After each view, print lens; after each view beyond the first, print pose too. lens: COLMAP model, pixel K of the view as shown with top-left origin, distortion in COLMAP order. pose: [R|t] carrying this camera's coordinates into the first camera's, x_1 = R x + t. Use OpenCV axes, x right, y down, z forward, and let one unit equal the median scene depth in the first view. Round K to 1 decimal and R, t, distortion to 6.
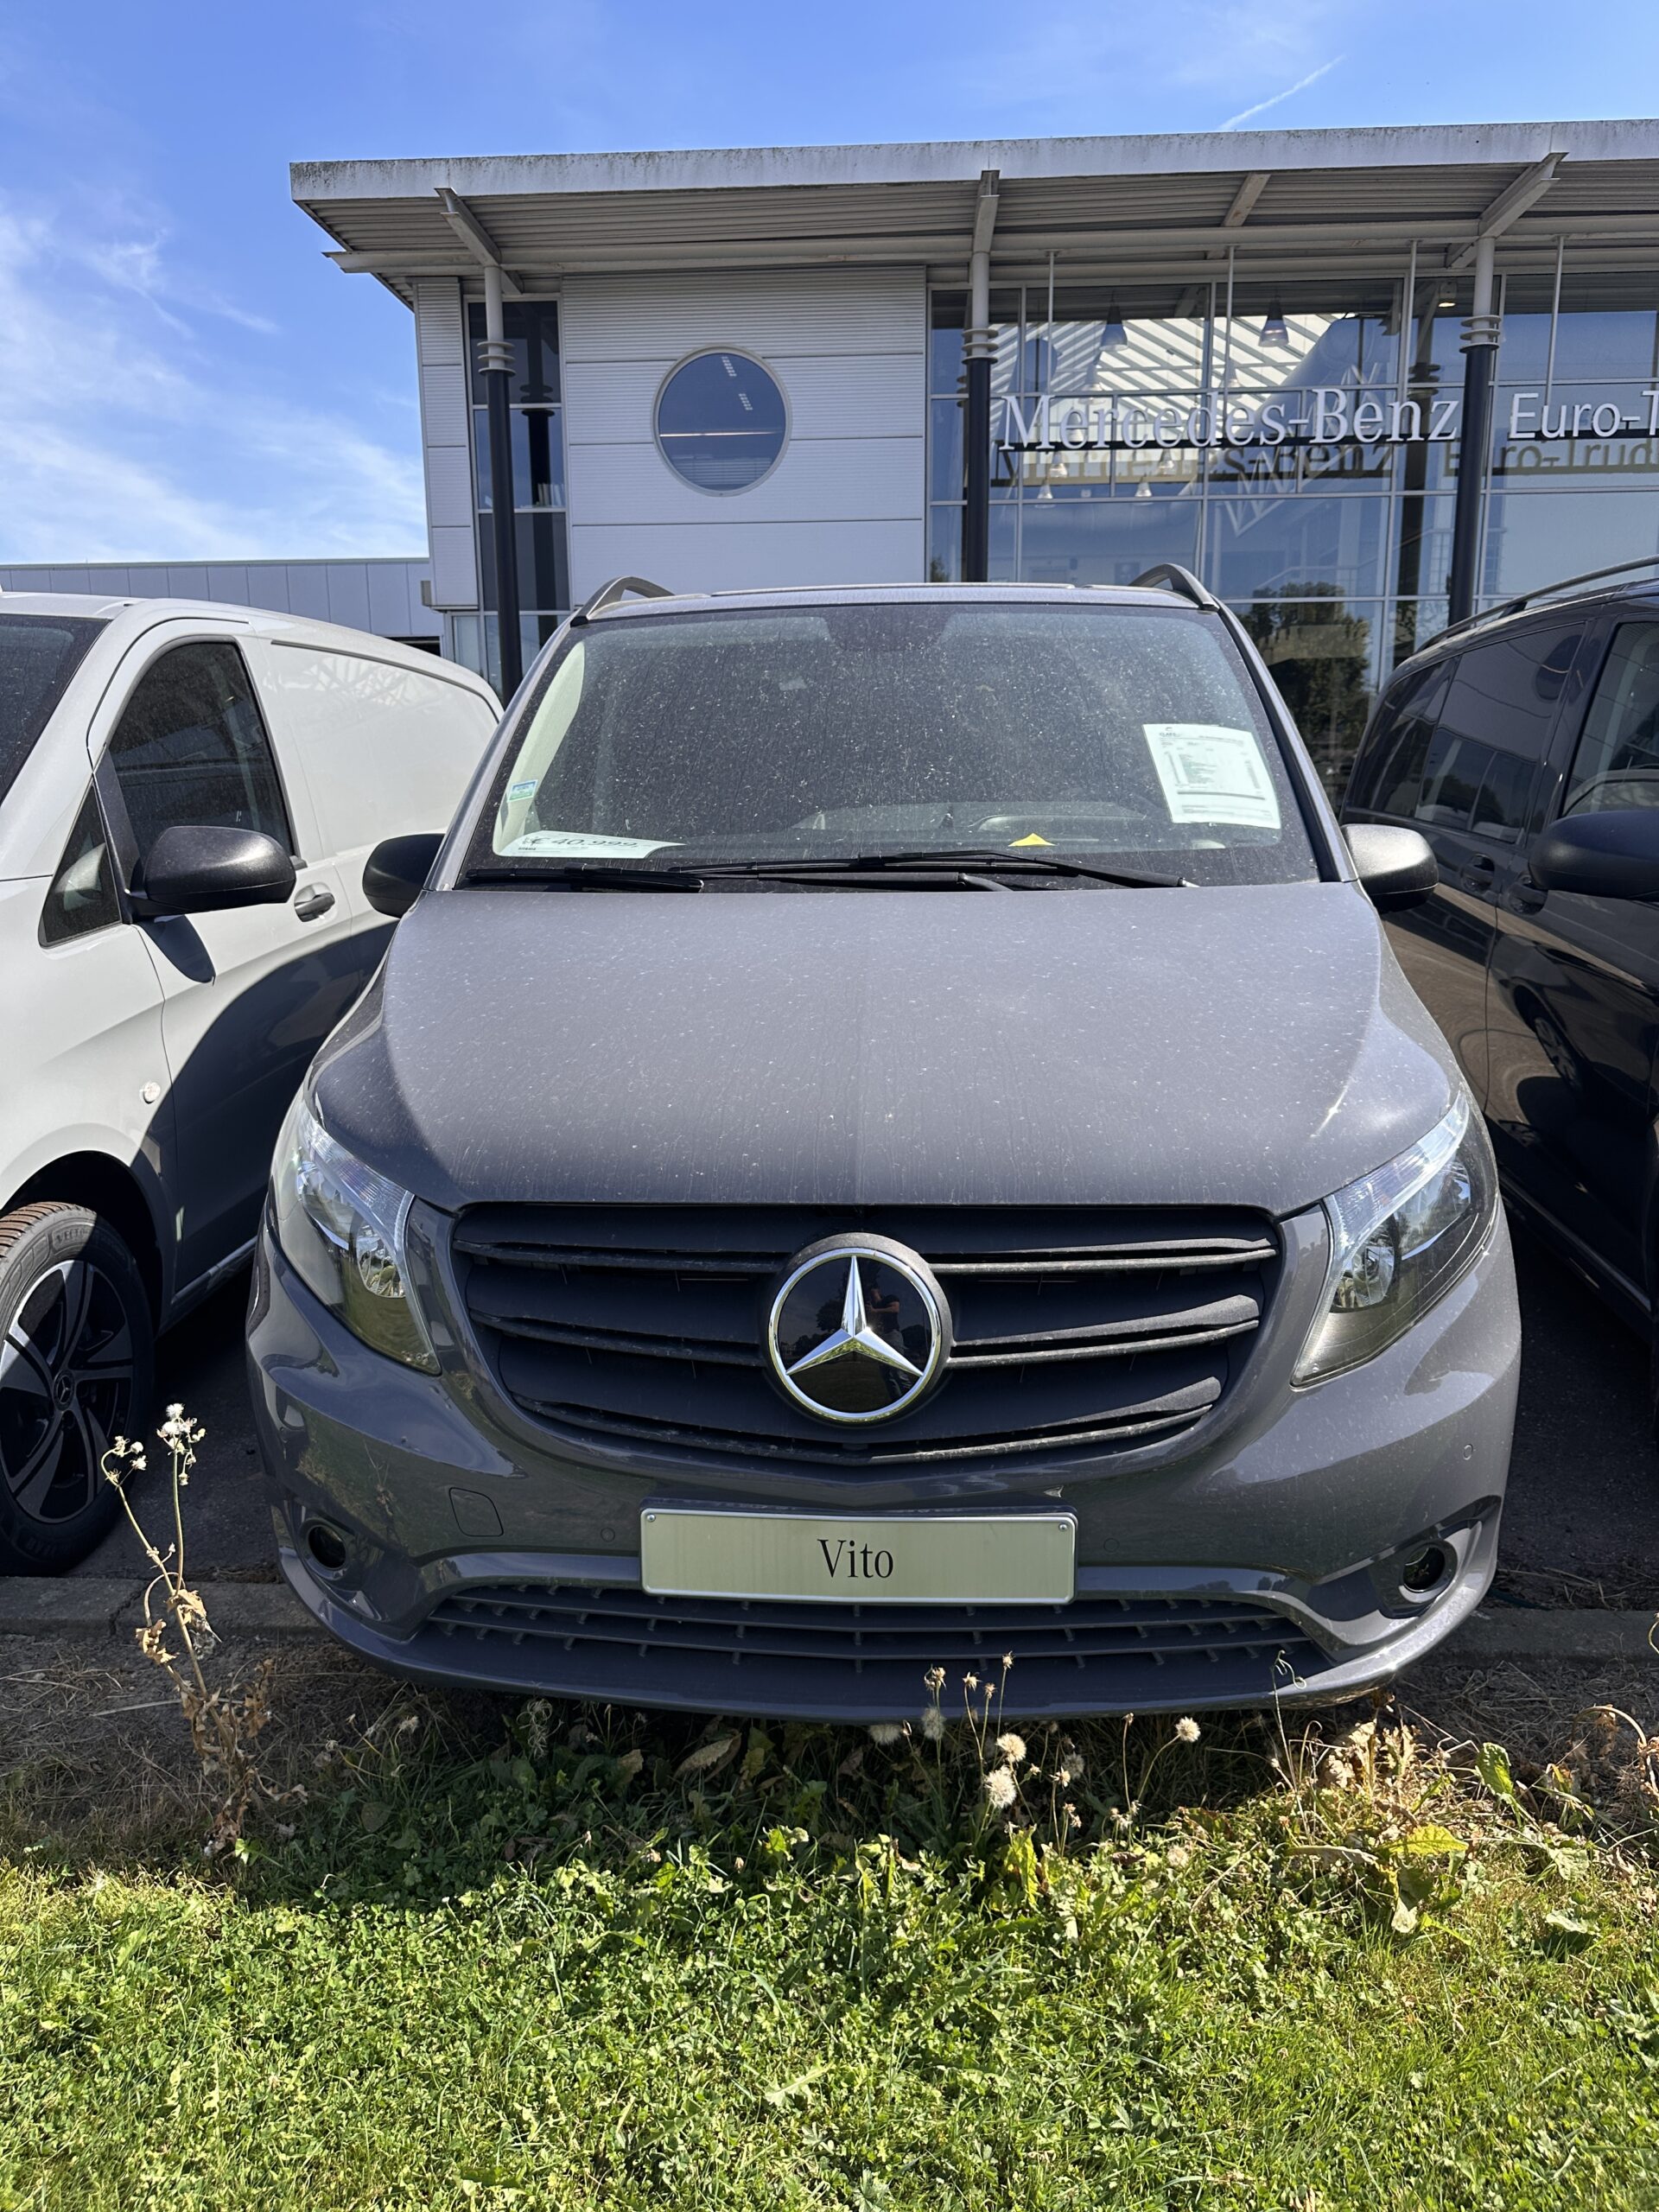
lens RADIAL K [[1557.2, 0, 832.5], [0, 1557.2, 1102.1], [0, 0, 1]] dist [0.005898, -0.002655]
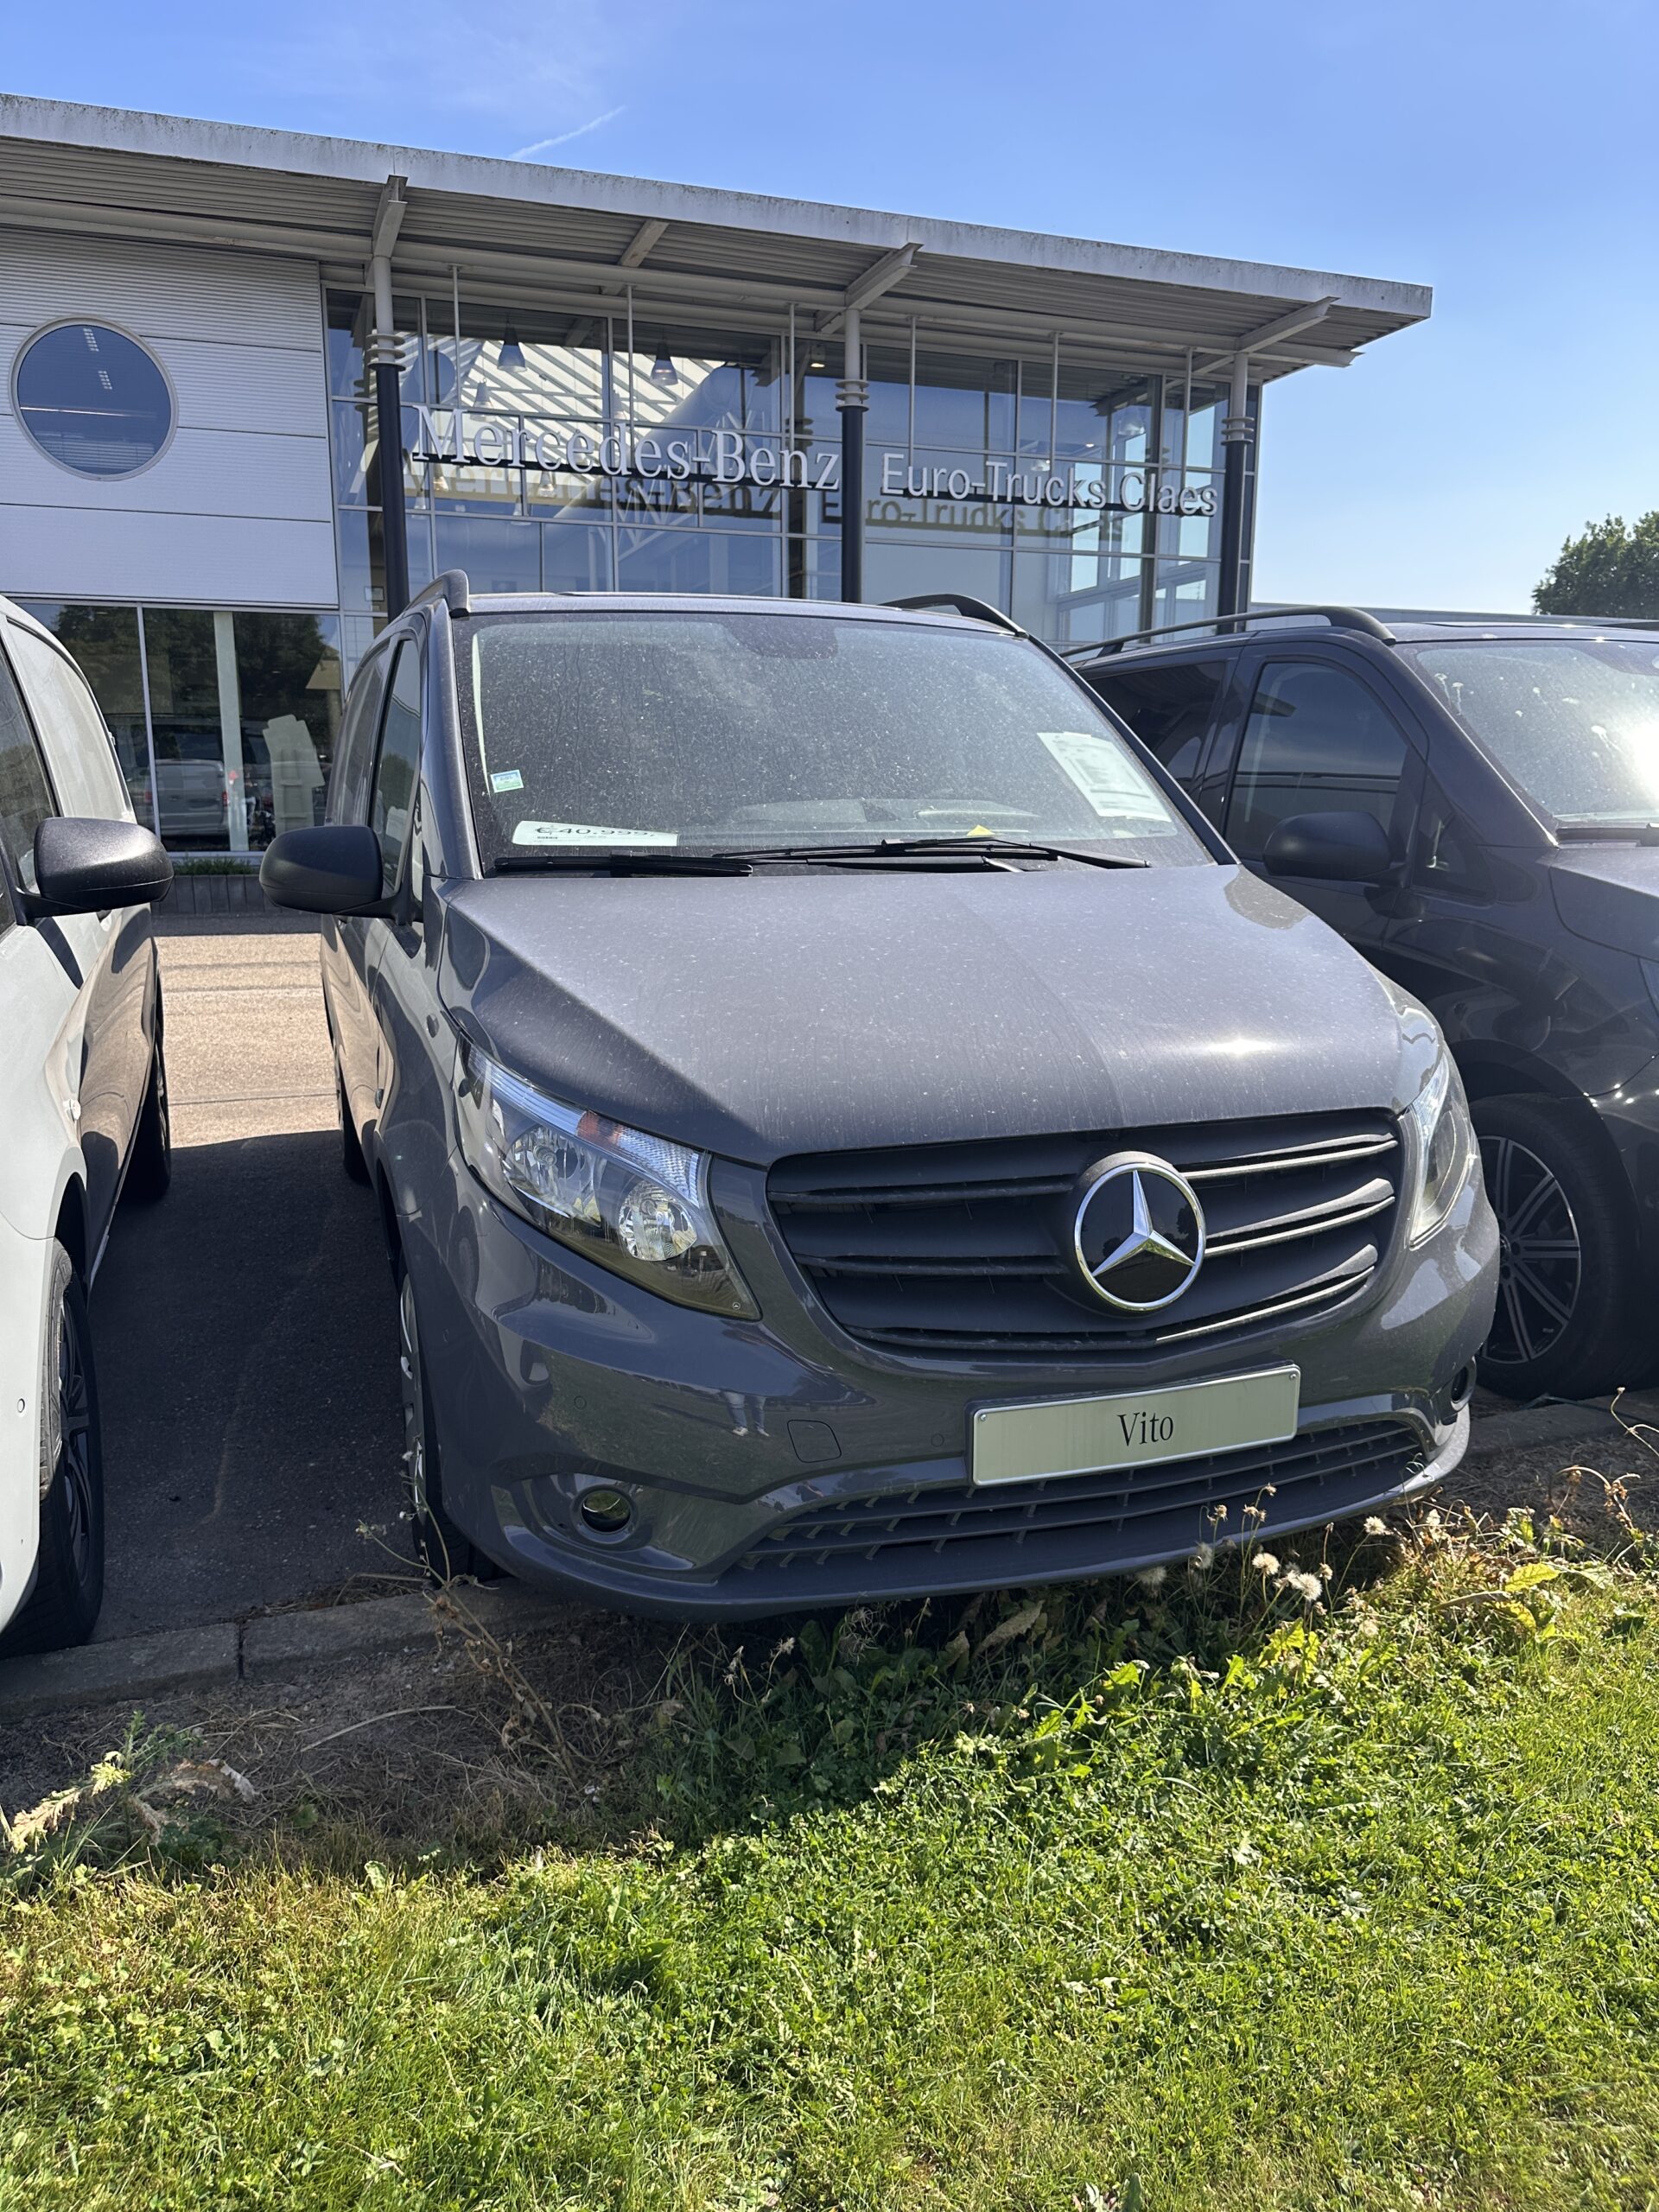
lens RADIAL K [[1557.7, 0, 825.4], [0, 1557.7, 1102.1], [0, 0, 1]] dist [0.015864, -0.017646]
pose [[0.921552, -0.064397, 0.382876, -0.058549], [0.069015, 0.997614, 0.001677, 0.002663], [-0.382071, 0.024878, 0.923798, -0.000262]]
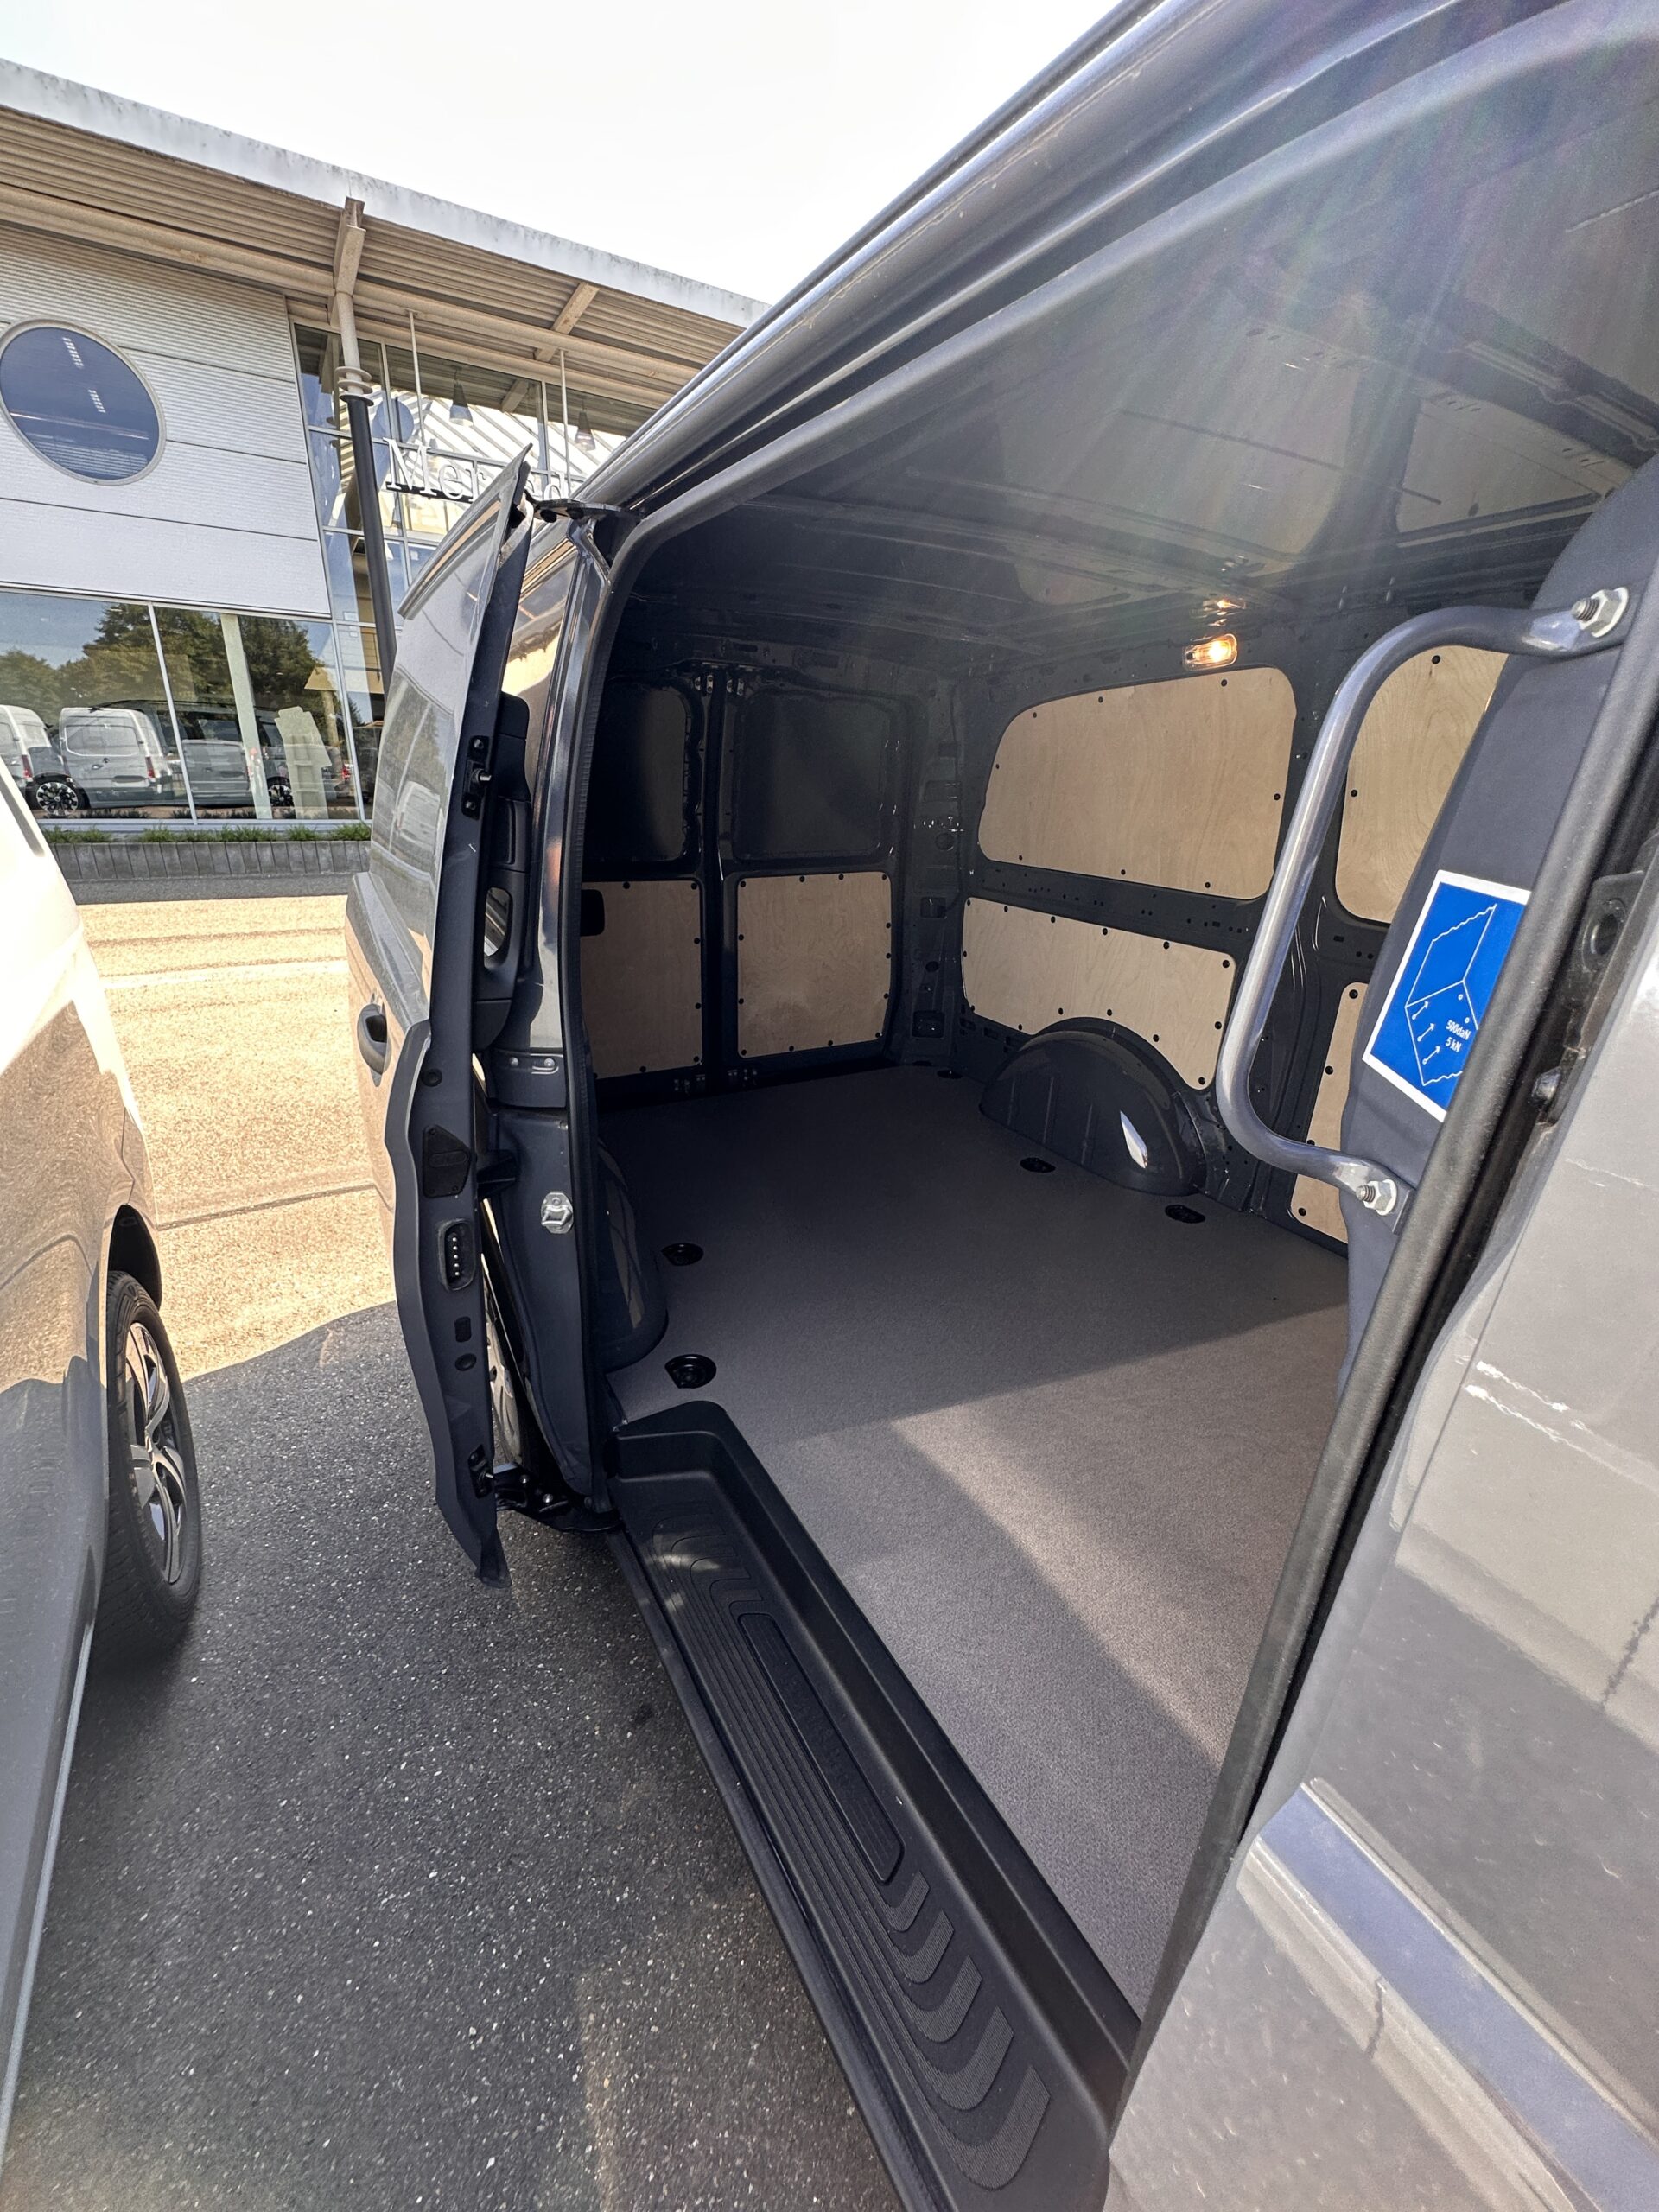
lens RADIAL K [[887.6, 0, 829.5], [0, 887.6, 1106.0], [0, 0, 1]] dist [-0.001751, 0.000141]
pose [[0.833040, -0.159228, 0.529803, -0.046948], [0.076141, 0.981570, 0.175281, -0.048709], [-0.547948, -0.105676, 0.829810, 0.207002]]
